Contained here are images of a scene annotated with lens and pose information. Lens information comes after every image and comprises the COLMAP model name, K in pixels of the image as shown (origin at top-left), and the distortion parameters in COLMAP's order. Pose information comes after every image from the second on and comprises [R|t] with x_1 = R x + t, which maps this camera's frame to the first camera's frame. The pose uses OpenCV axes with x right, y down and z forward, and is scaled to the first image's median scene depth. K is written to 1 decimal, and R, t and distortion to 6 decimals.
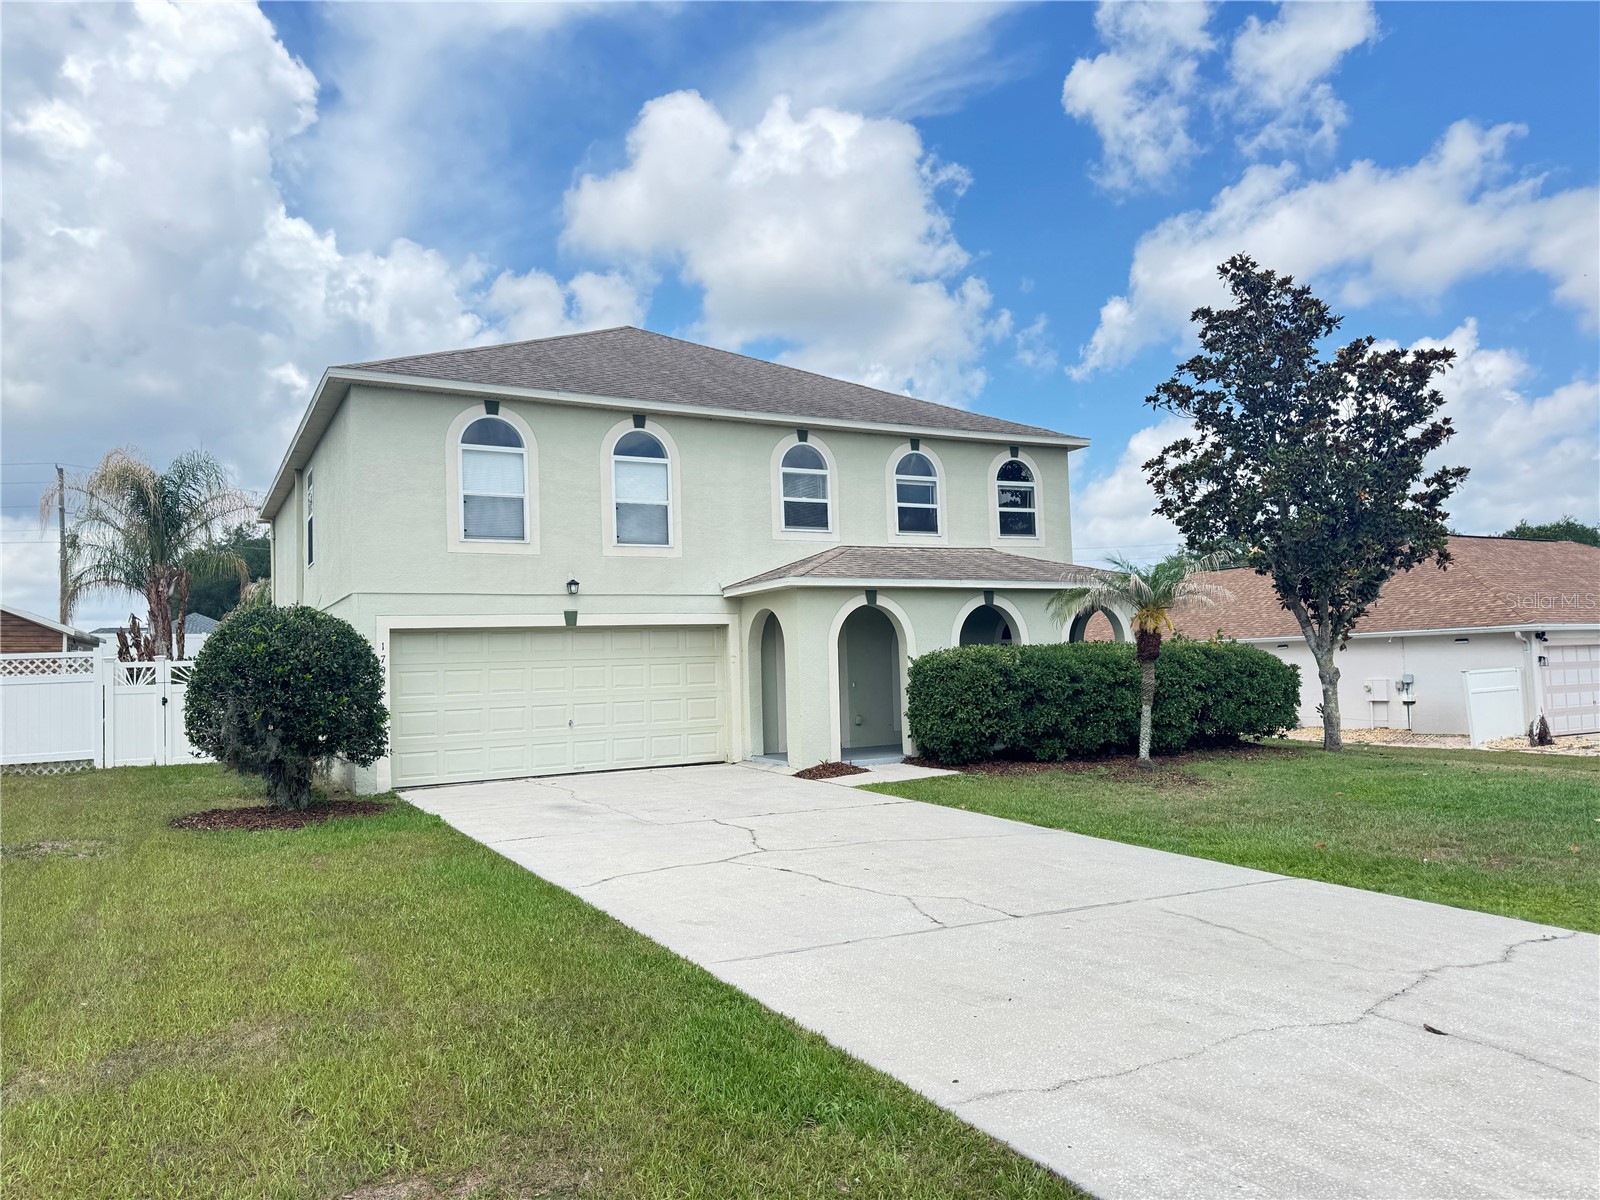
lens RADIAL K [[1125.8, 0, 799.4], [0, 1125.8, 610.6], [0, 0, 1]] dist [0.035644, -0.015286]
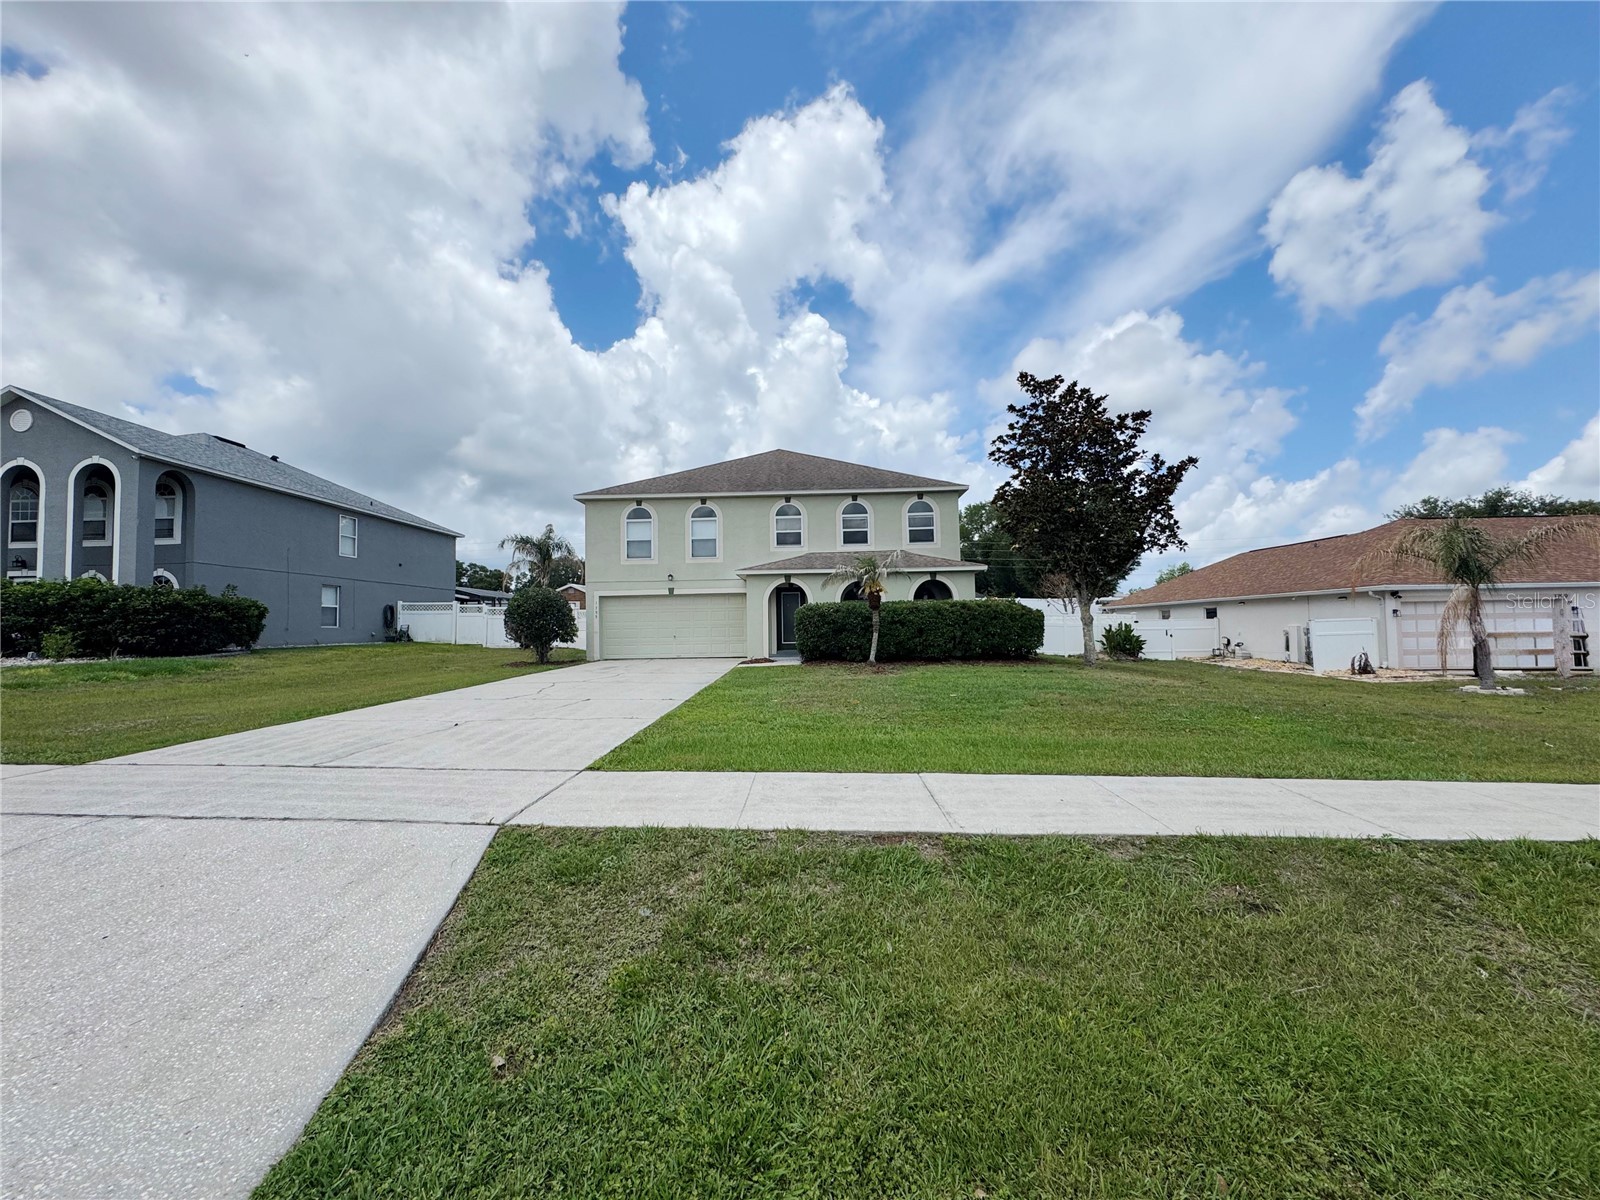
lens RADIAL K [[637.5, 0, 796.2], [0, 637.5, 590.6], [0, 0, 1]] dist [-0.010324, 0.001626]
pose [[0.863640, -0.012341, -0.503958, 0.642042], [0.016343, 0.999860, 0.003523, 0.005665], [0.503845, -0.011279, 0.863721, 0.002067]]
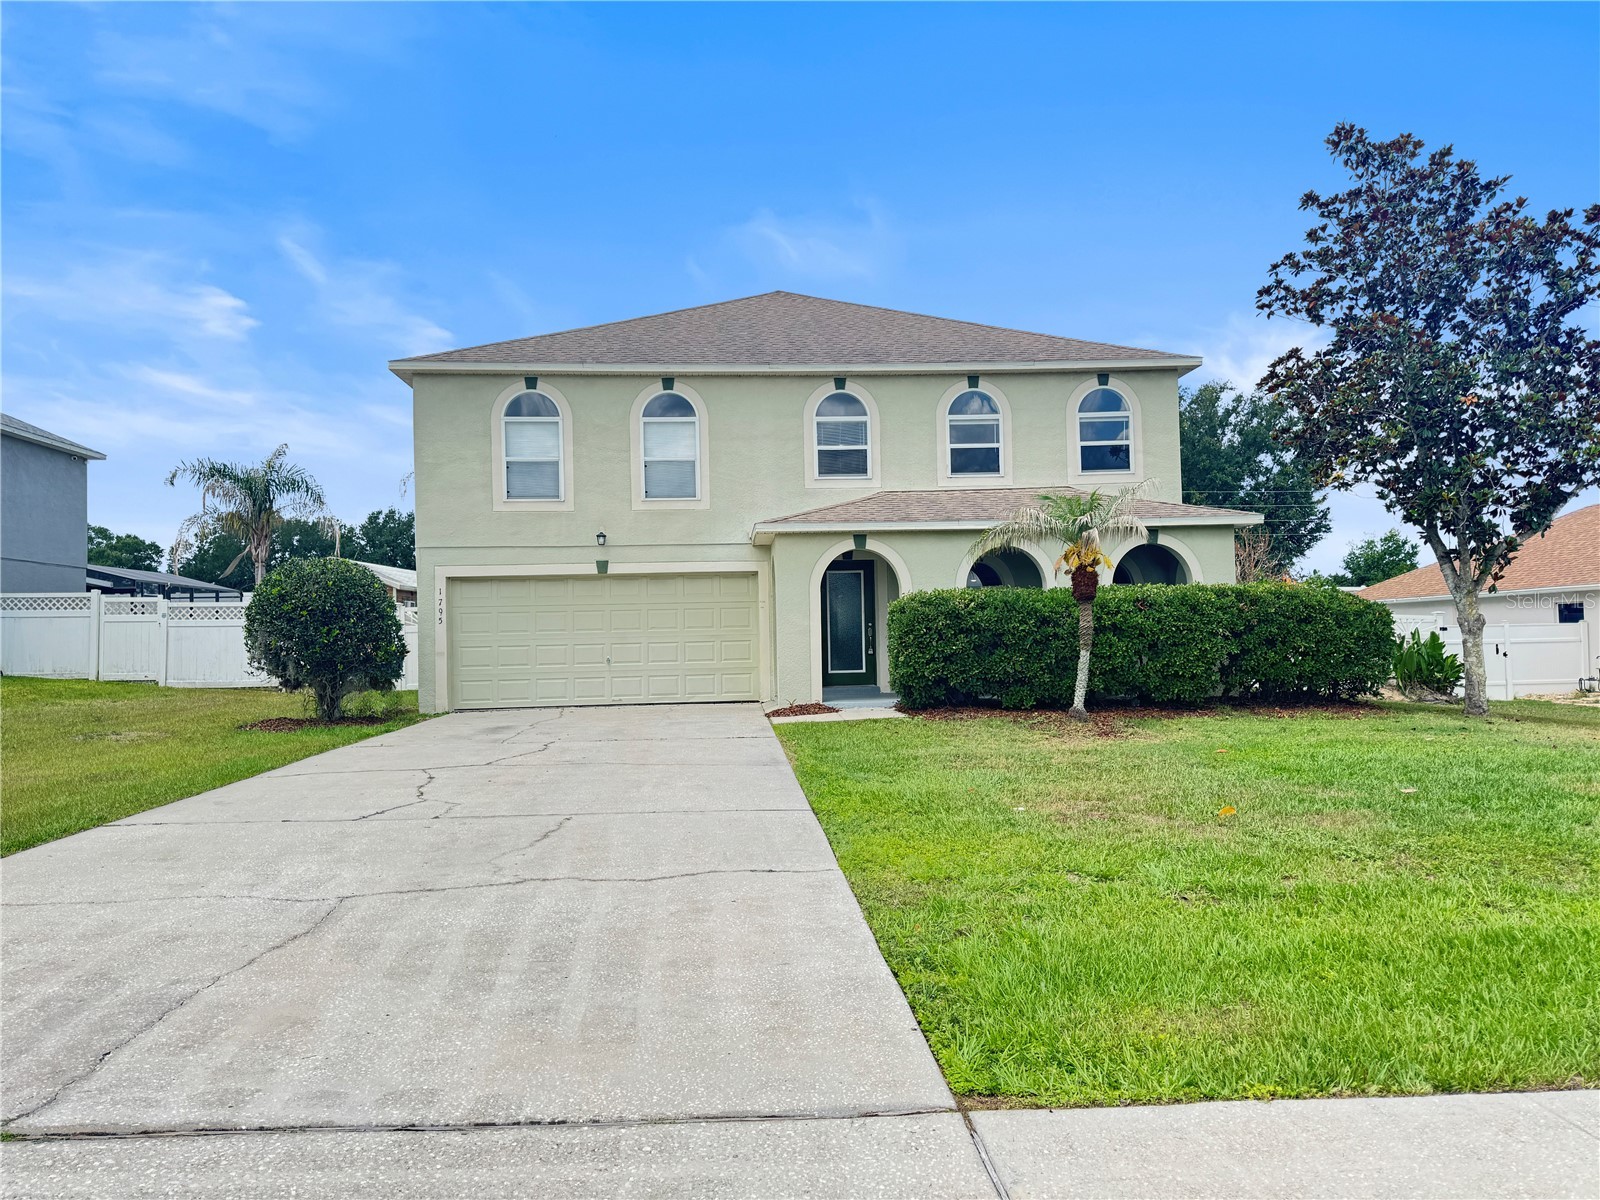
lens RADIAL K [[1125.8, 0, 798.6], [0, 1125.8, 601.0], [0, 0, 1]] dist [0.035644, -0.015286]
pose [[0.910032, -0.002906, -0.414528, 0.415422], [0.015074, 0.999546, 0.026086, 0.013953], [0.414264, -0.029988, 0.909663, 0.060720]]
